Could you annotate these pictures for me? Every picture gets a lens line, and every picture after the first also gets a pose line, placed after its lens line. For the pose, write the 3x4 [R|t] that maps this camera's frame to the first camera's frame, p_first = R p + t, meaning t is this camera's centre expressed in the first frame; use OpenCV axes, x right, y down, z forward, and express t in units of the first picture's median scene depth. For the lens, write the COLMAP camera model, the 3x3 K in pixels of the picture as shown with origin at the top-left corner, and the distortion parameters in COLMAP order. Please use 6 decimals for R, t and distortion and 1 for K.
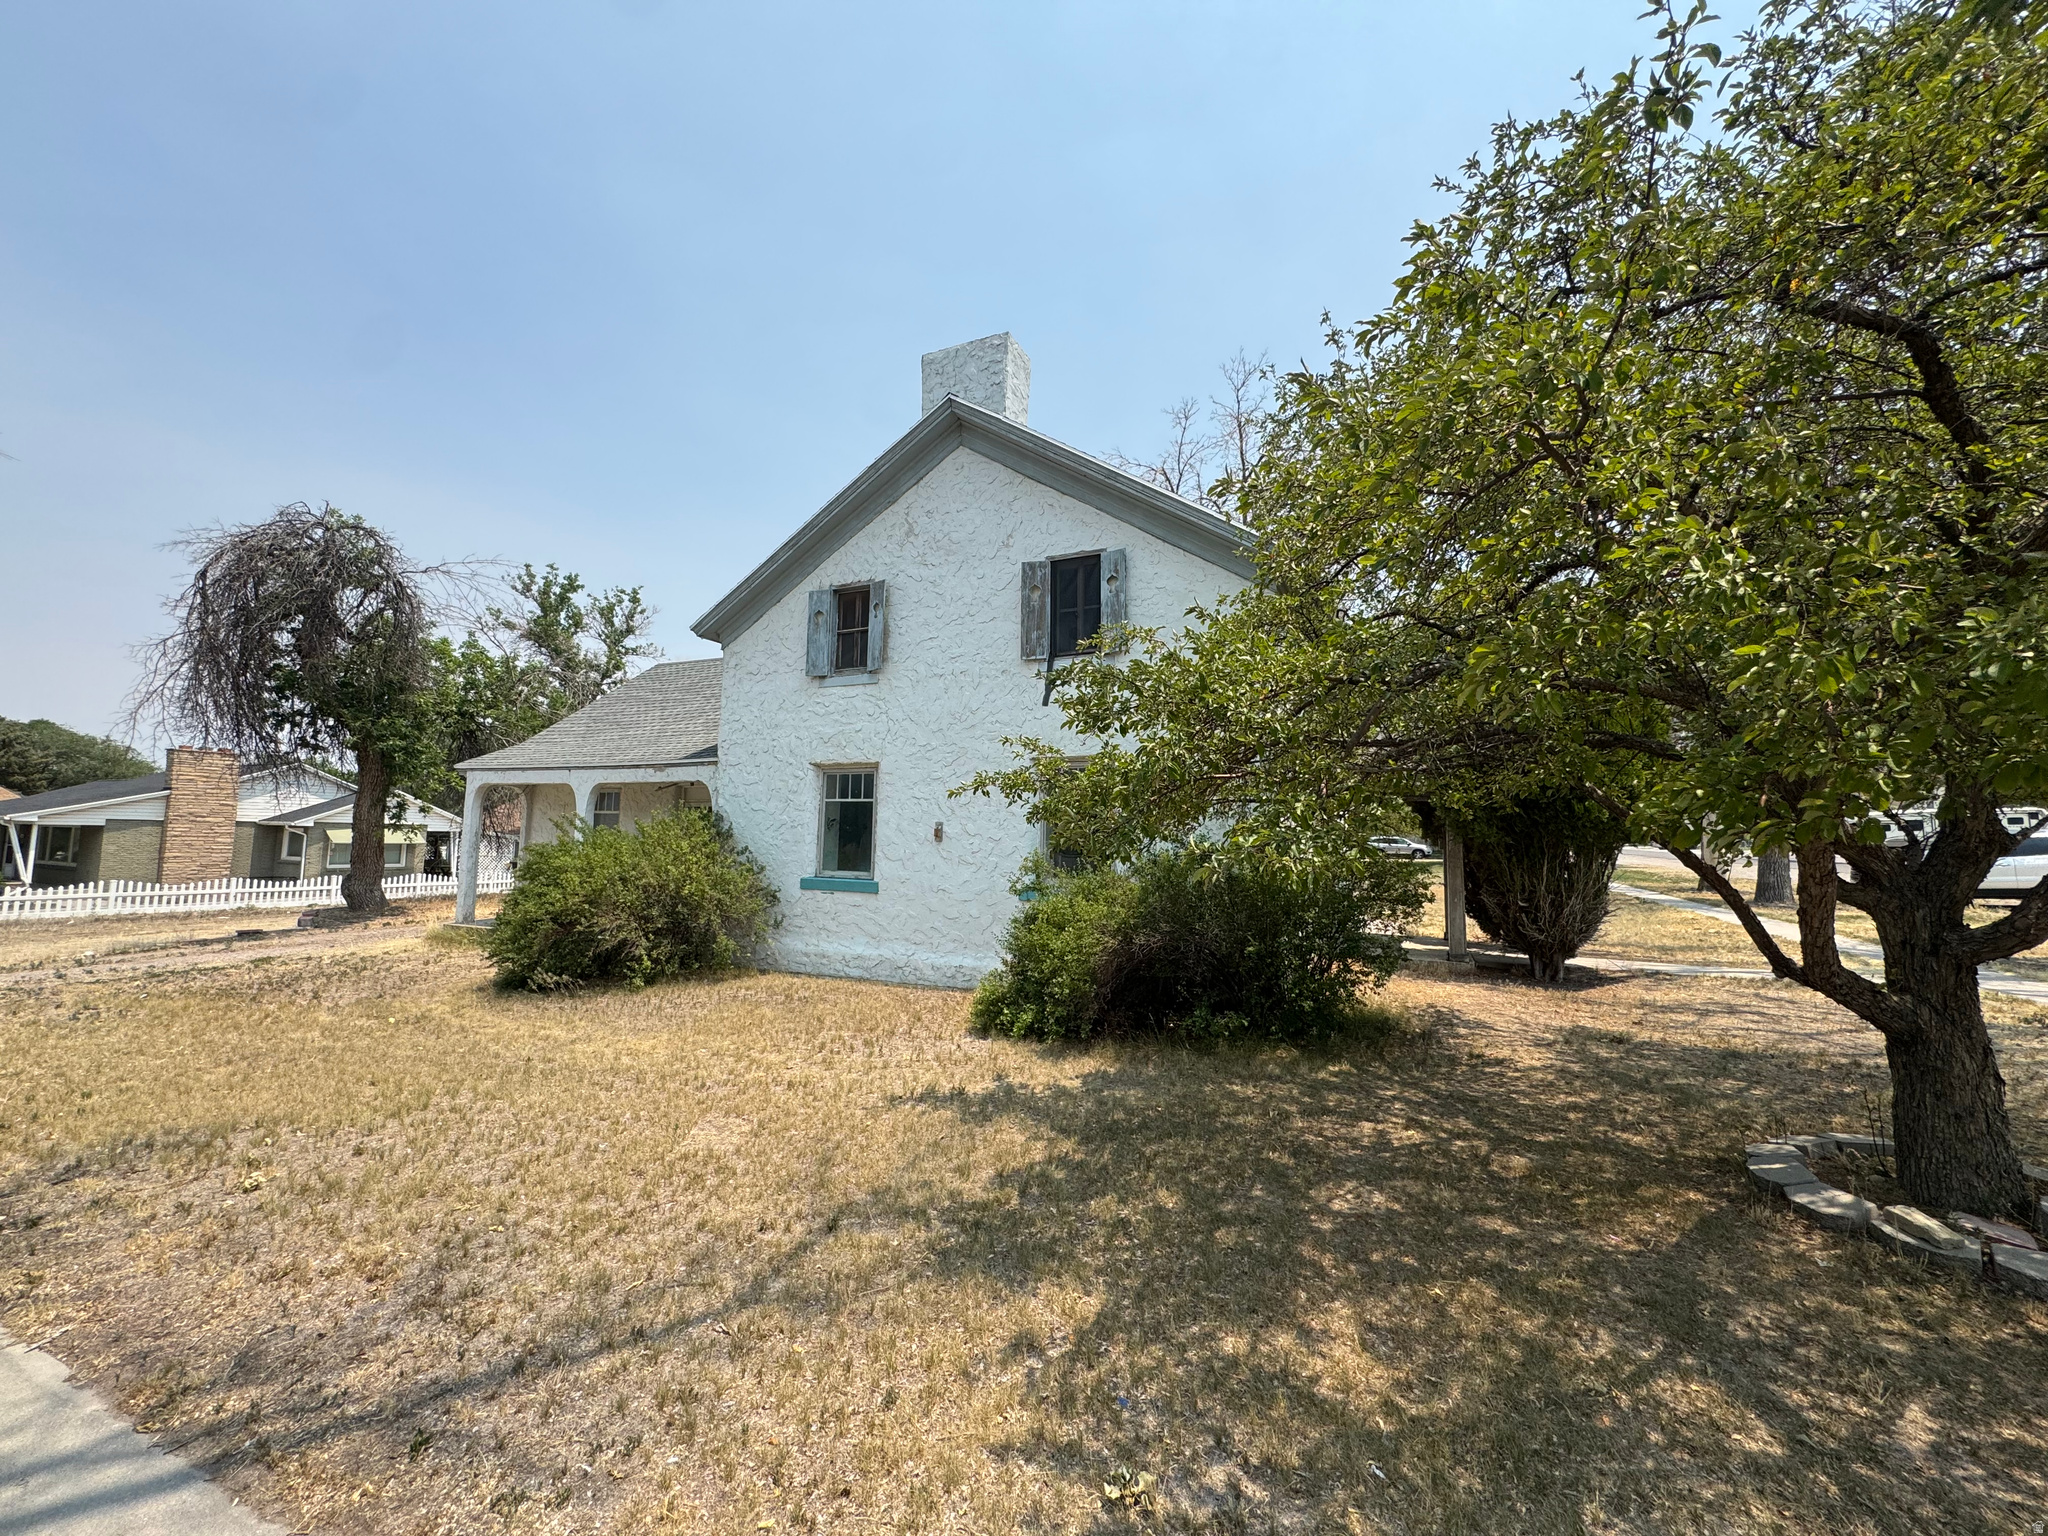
lens RADIAL K [[823.1, 0, 1025.0], [0, 823.1, 757.4], [0, 0, 1]] dist [-0.003398, -0.000089]
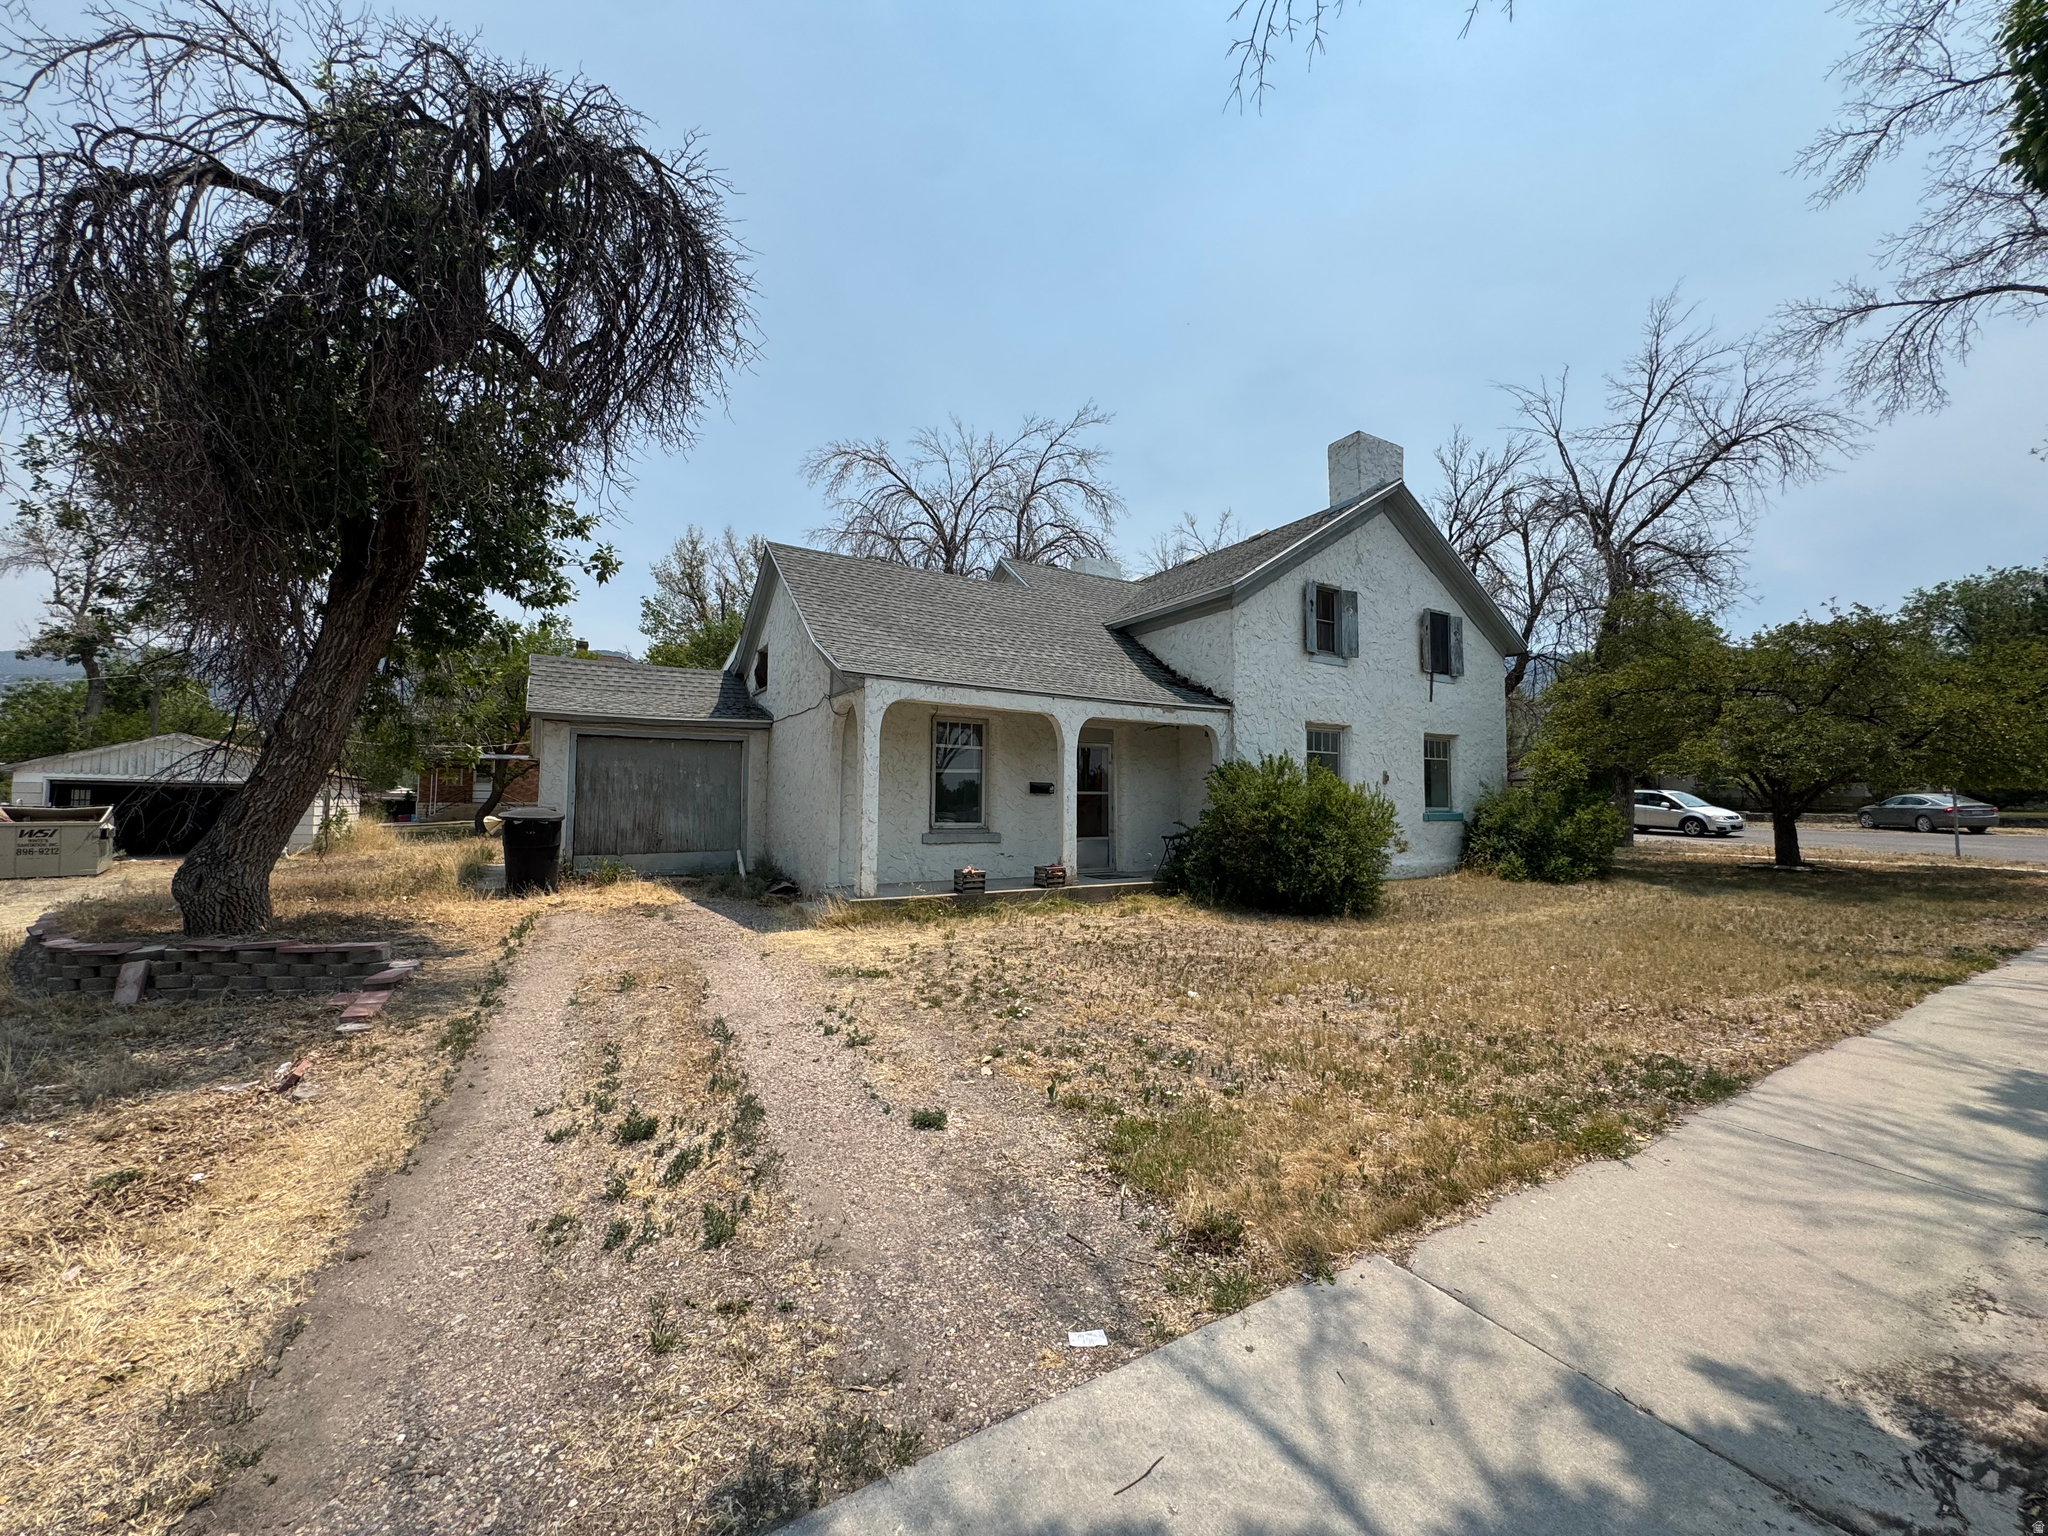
lens RADIAL K [[823.1, 0, 1026.4], [0, 823.1, 771.0], [0, 0, 1]] dist [-0.003398, -0.000089]
pose [[0.542017, 0.031597, 0.839773, -1.550249], [-0.073009, 0.997285, 0.009599, 0.102545], [-0.837190, -0.066513, 0.542852, 0.679627]]
